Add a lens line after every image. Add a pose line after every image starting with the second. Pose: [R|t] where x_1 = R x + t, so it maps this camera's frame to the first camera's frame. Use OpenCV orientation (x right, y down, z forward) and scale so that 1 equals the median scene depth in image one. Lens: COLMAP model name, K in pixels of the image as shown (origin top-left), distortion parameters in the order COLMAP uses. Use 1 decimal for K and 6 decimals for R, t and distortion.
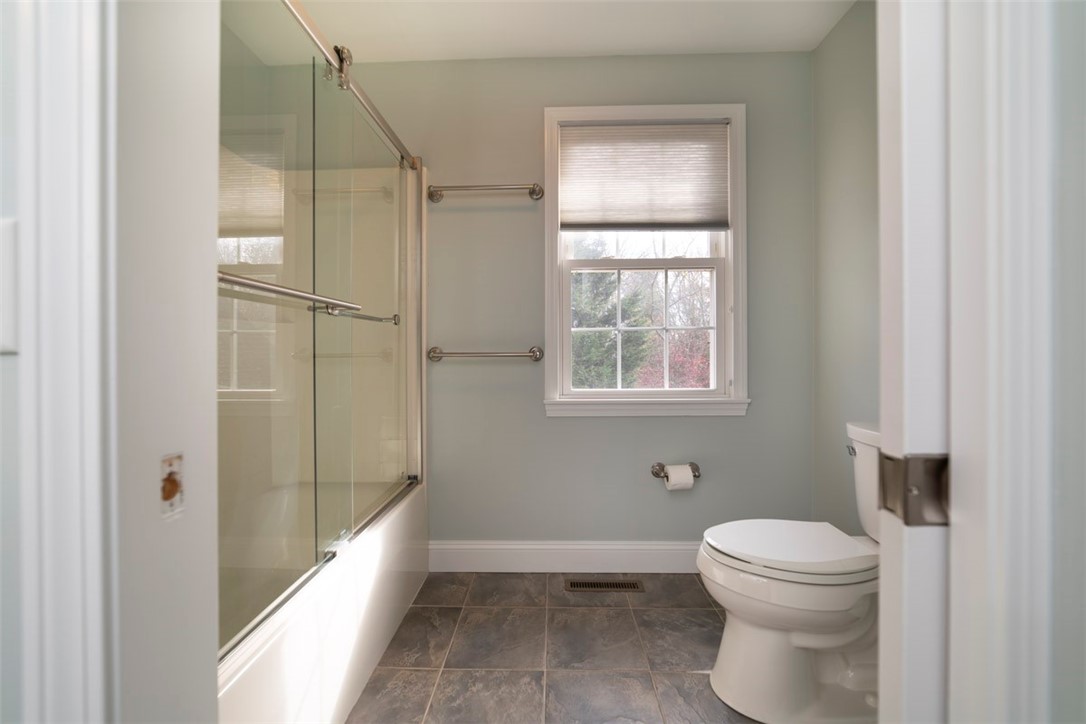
lens RADIAL K [[431.0, 0, 540.1], [0, 431.0, 343.5], [0, 0, 1]] dist [-0.003210, 0.000295]
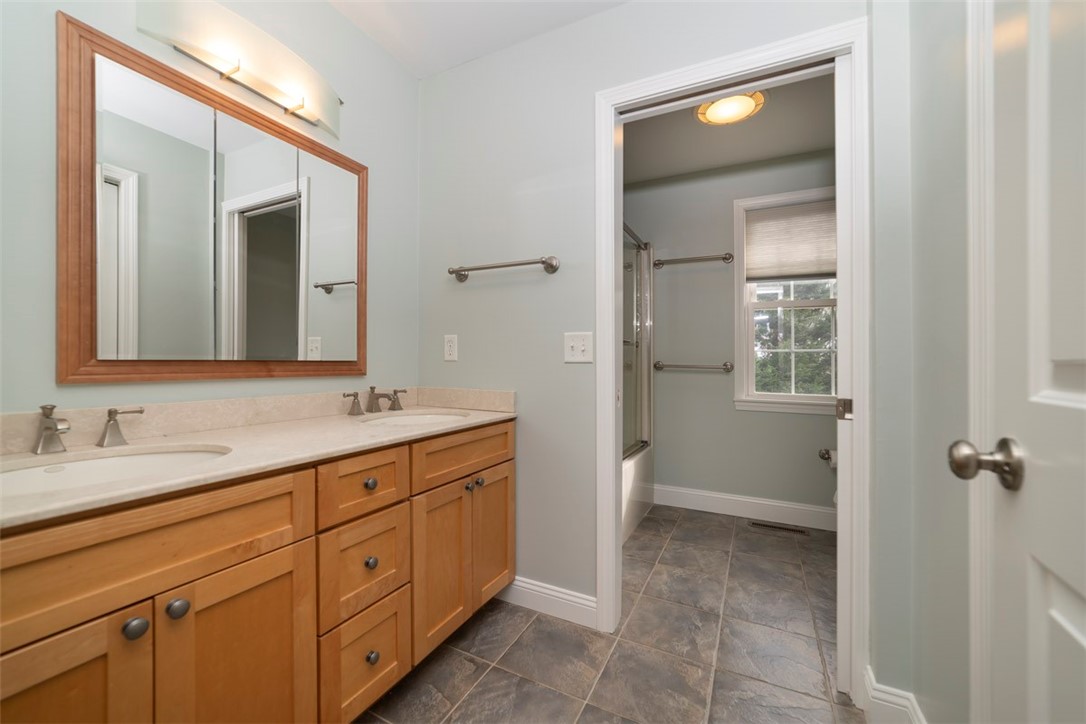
lens RADIAL K [[431.0, 0, 540.1], [0, 431.0, 343.5], [0, 0, 1]] dist [-0.003210, 0.000295]
pose [[0.906226, -0.000562, -0.422793, 0.034331], [-0.011037, 0.999627, -0.024985, -0.013354], [0.422649, 0.027308, 0.905882, -0.641404]]
